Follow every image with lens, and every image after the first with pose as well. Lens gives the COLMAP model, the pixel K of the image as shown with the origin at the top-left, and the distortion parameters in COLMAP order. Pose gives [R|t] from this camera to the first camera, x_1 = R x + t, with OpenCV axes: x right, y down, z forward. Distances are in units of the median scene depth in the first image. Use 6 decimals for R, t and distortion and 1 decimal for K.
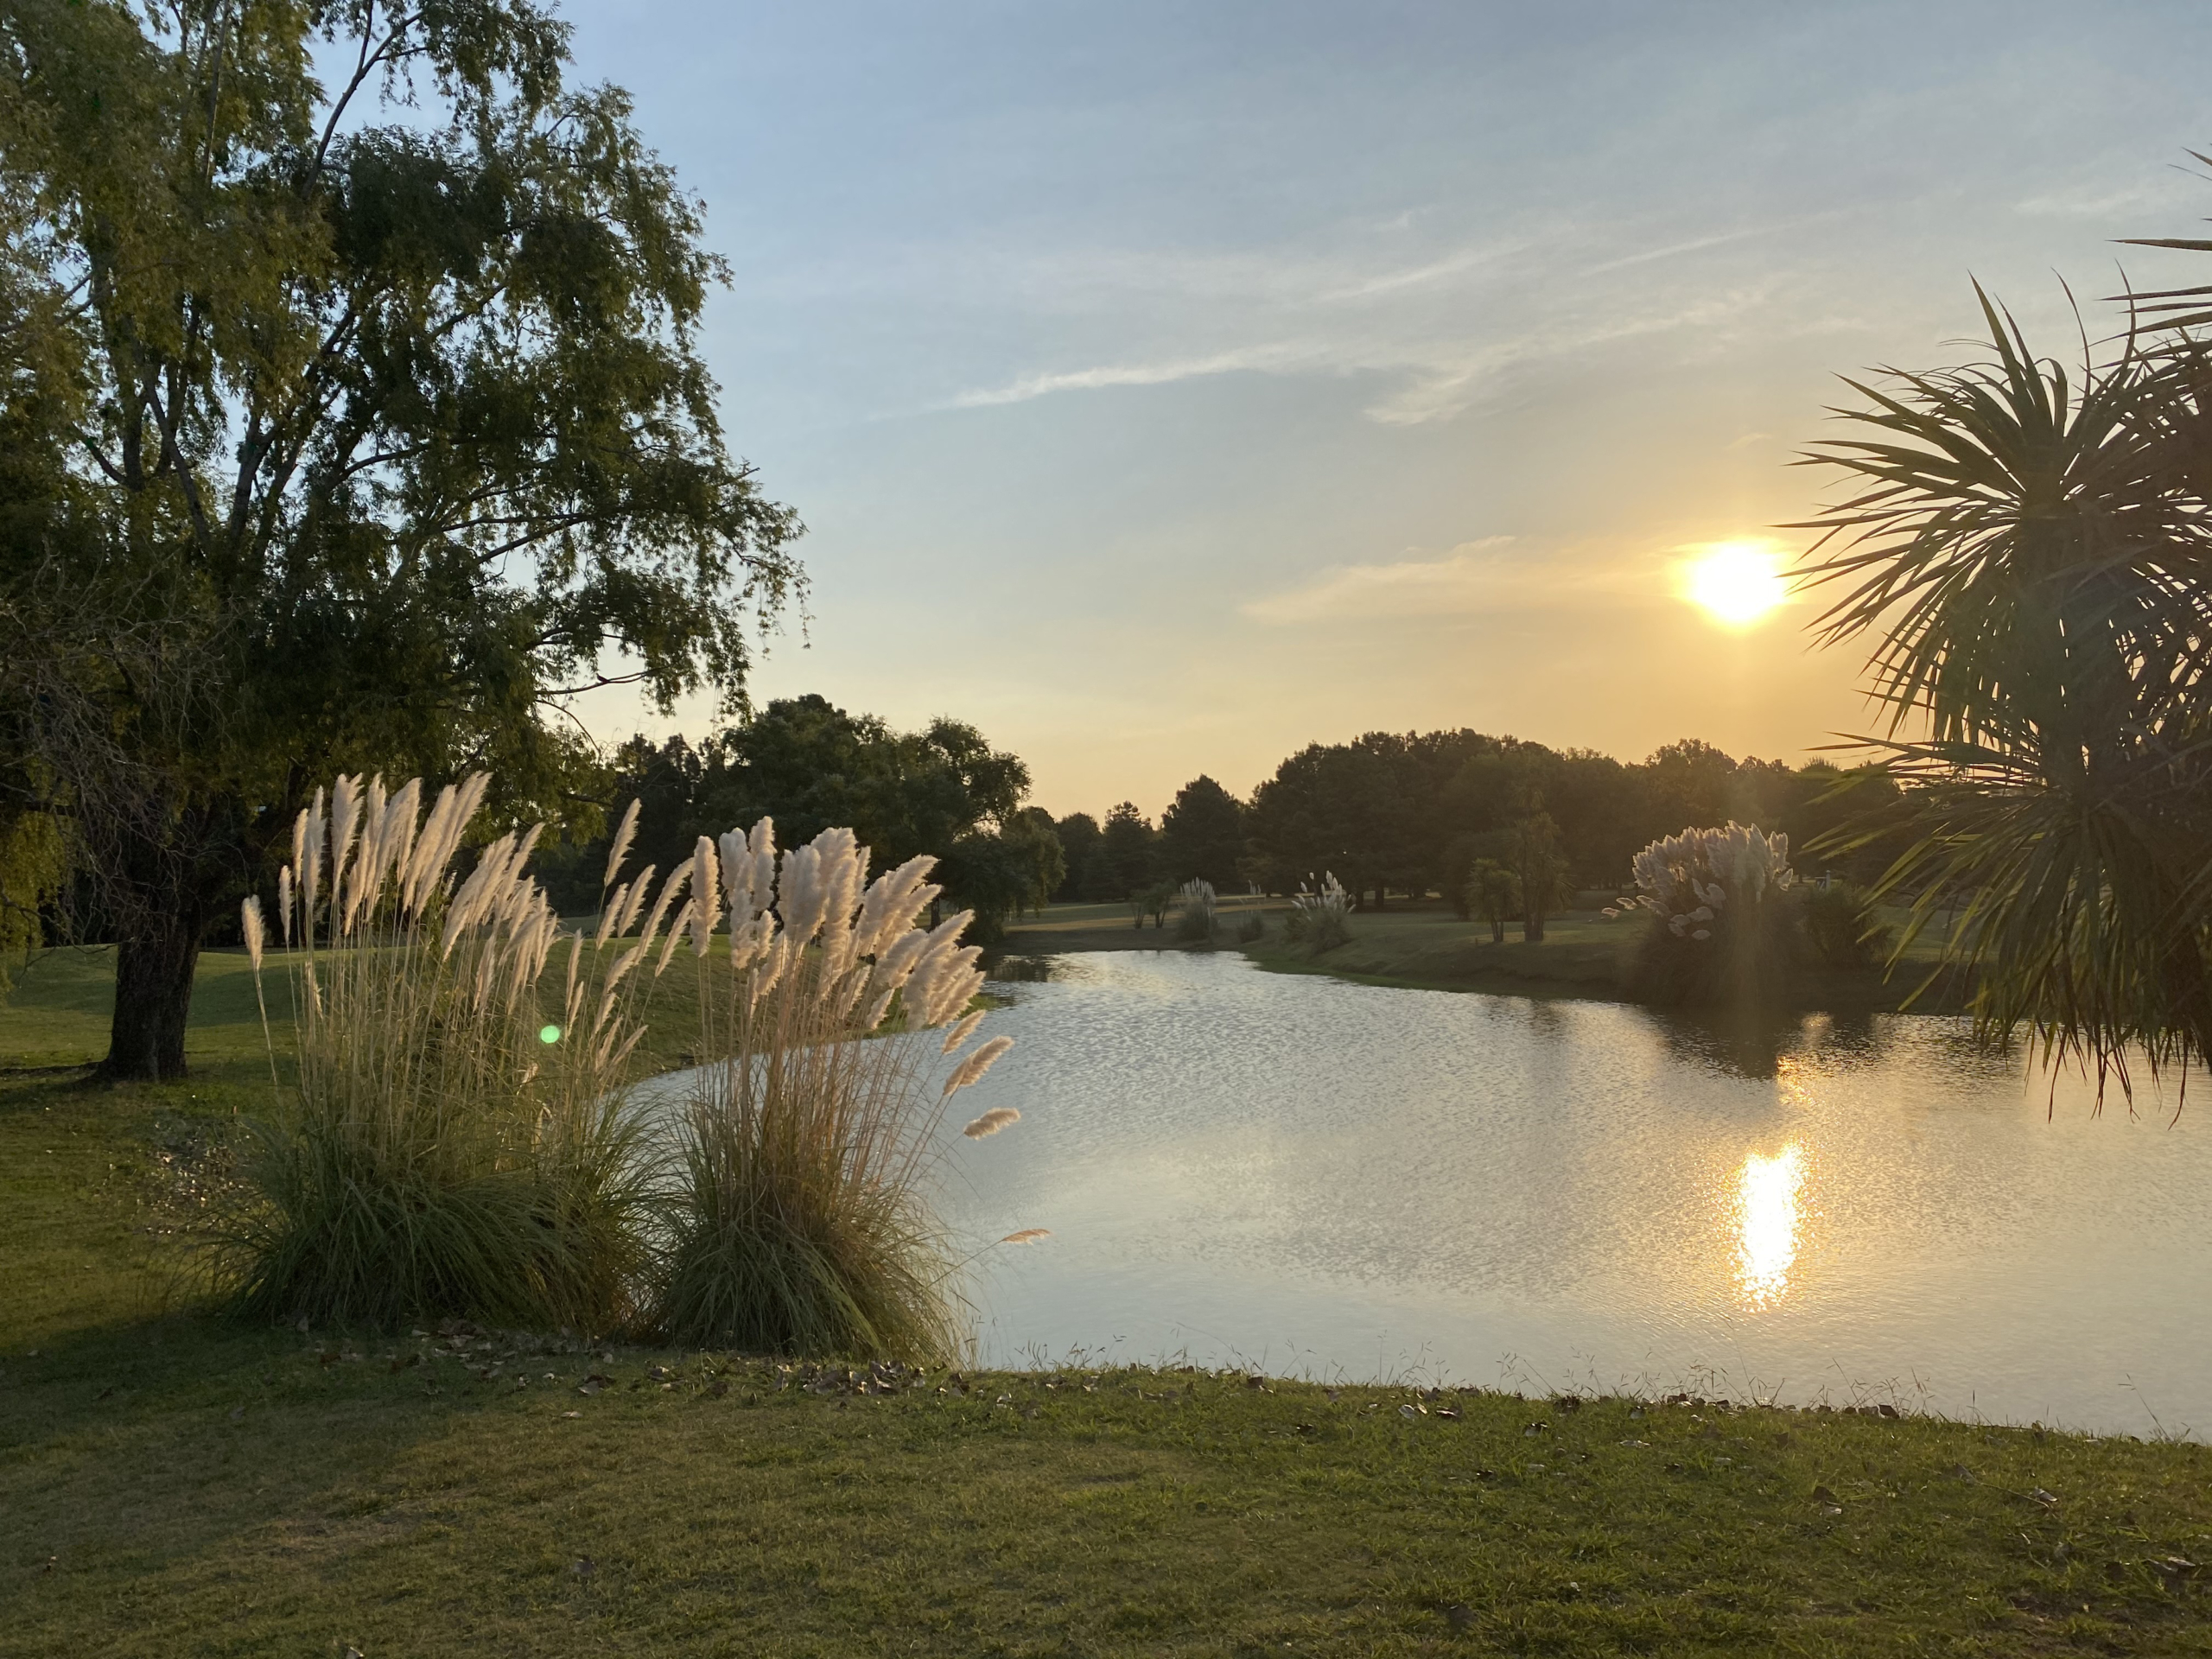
lens RADIAL K [[1673.3, 0, 1104.5], [0, 1673.3, 847.6], [0, 0, 1]] dist [0.017686, -0.034366]
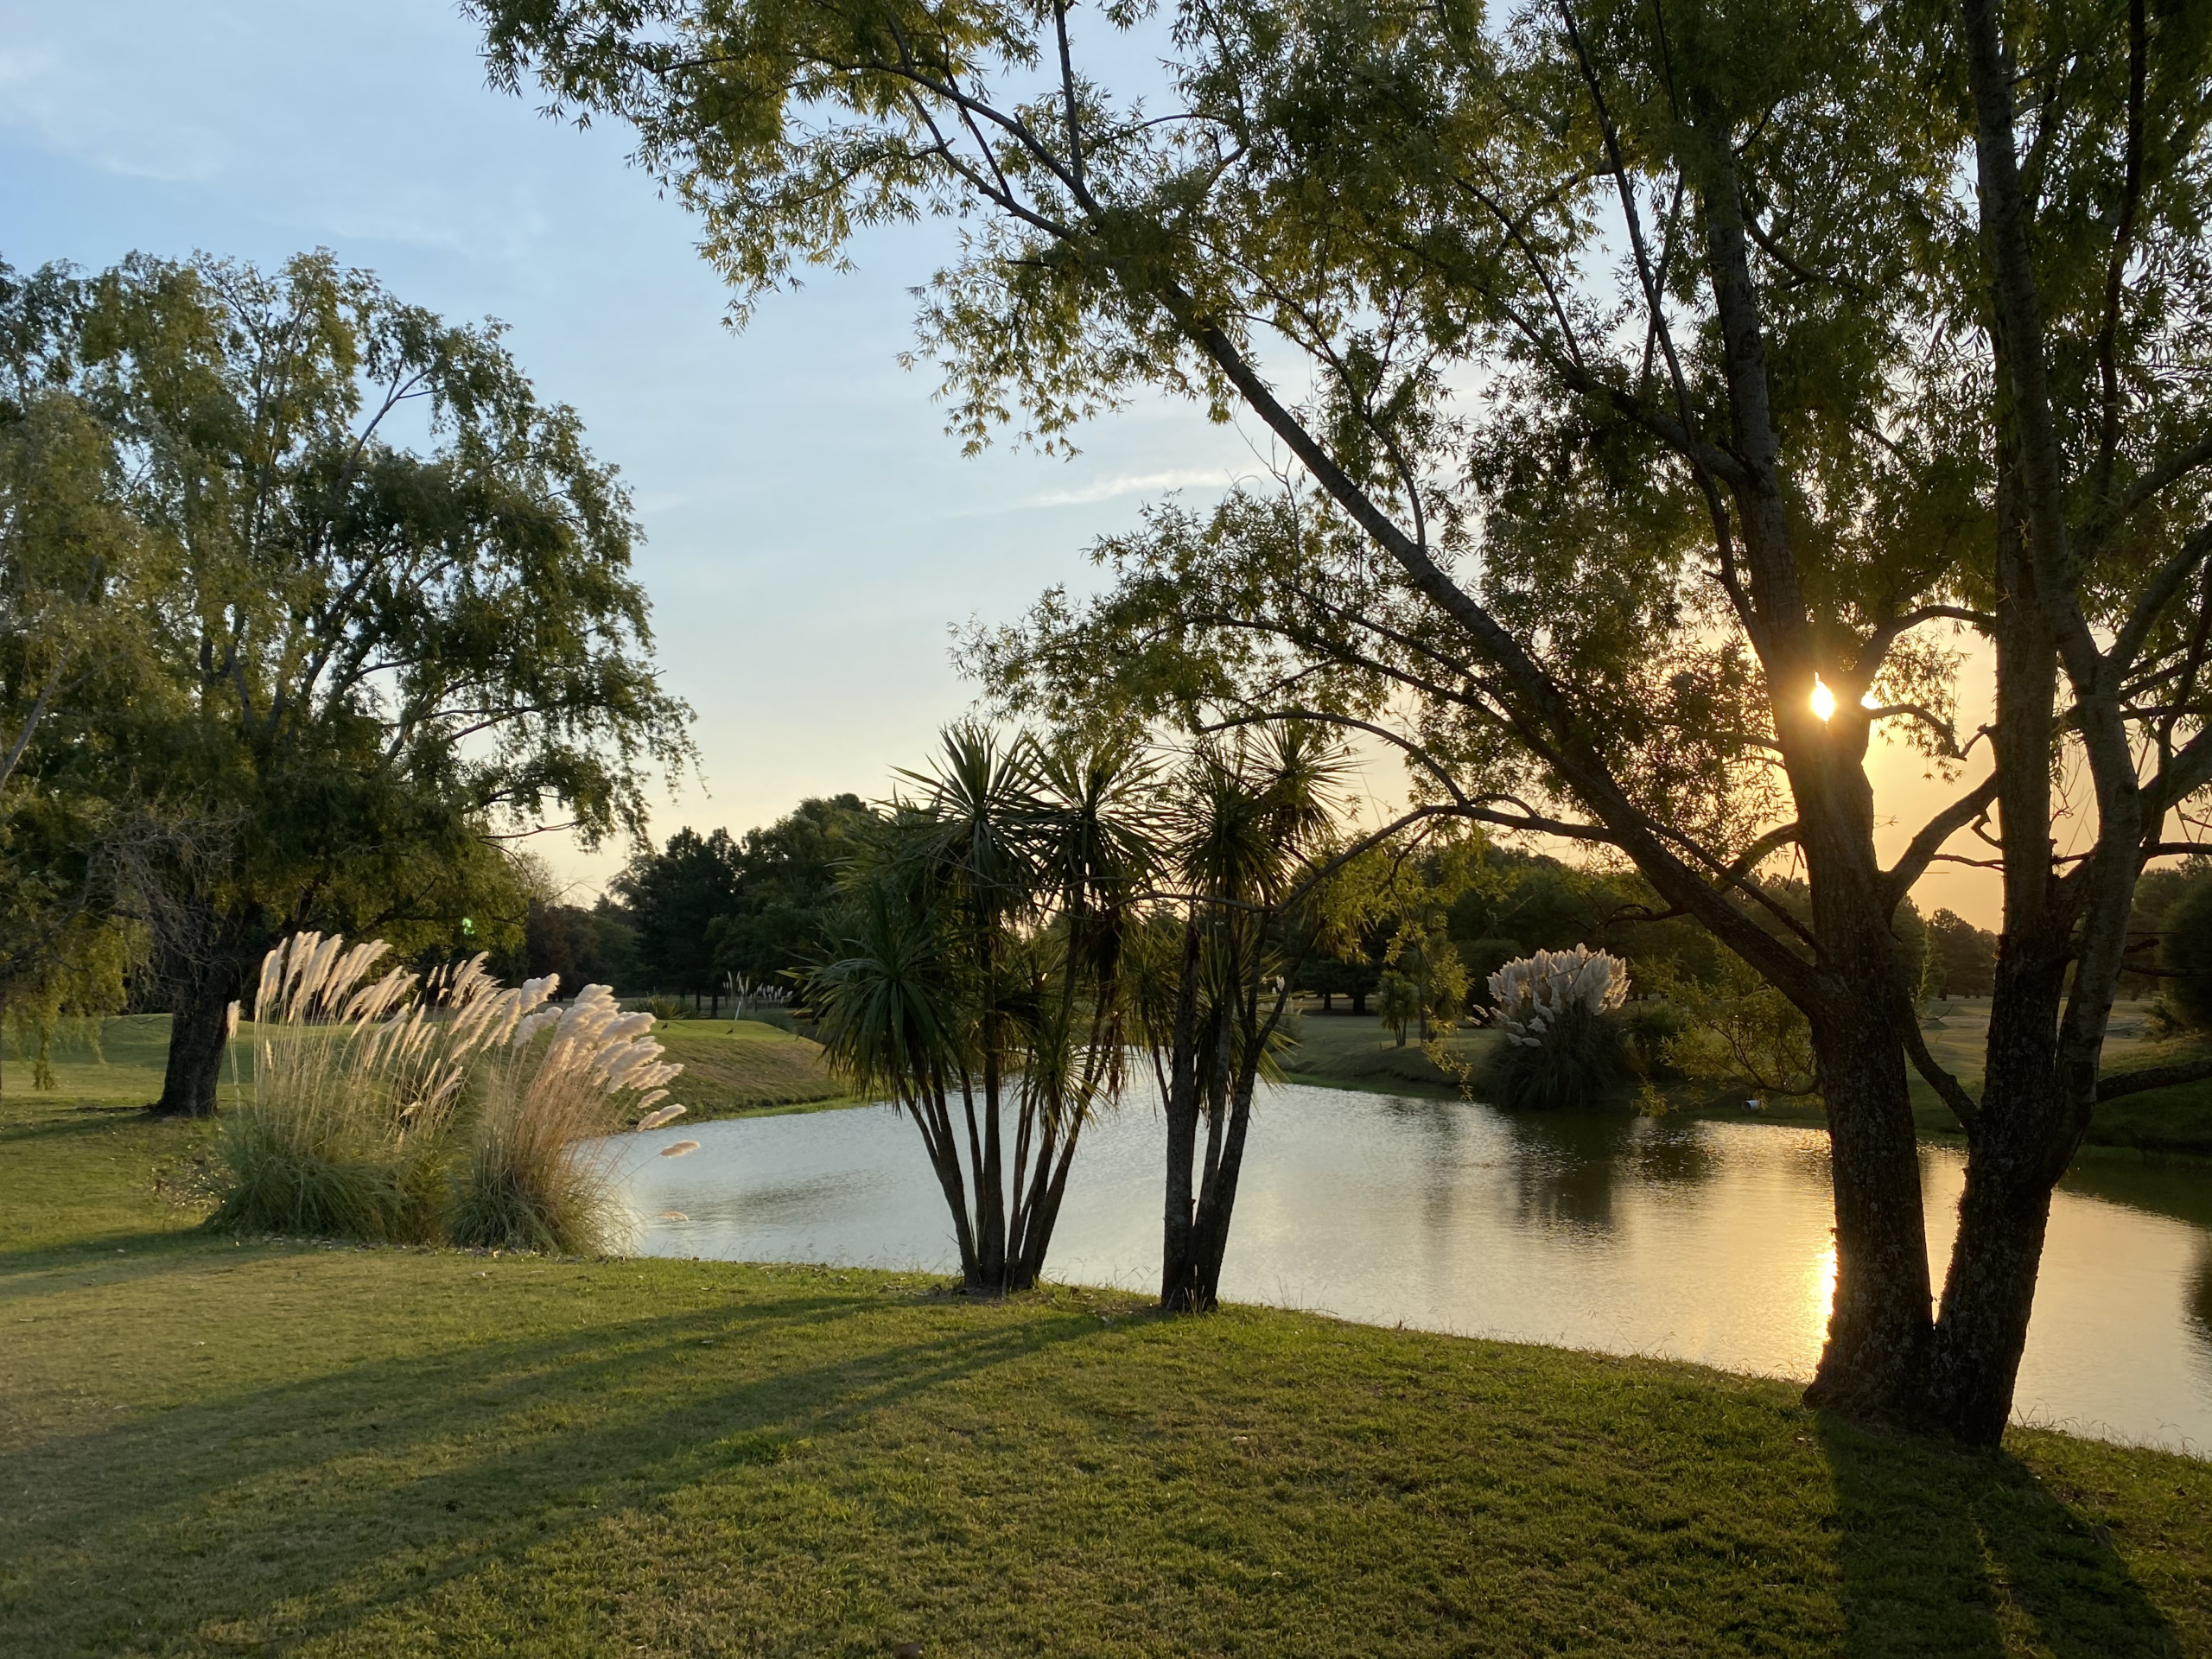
lens RADIAL K [[1673.3, 0, 1118.1], [0, 1673.3, 828.8], [0, 0, 1]] dist [0.017686, -0.034366]
pose [[0.999072, 0.025502, -0.034708, 0.206793], [-0.027762, 0.997416, -0.066268, -0.023192], [0.032929, 0.067170, 0.997198, -0.319764]]
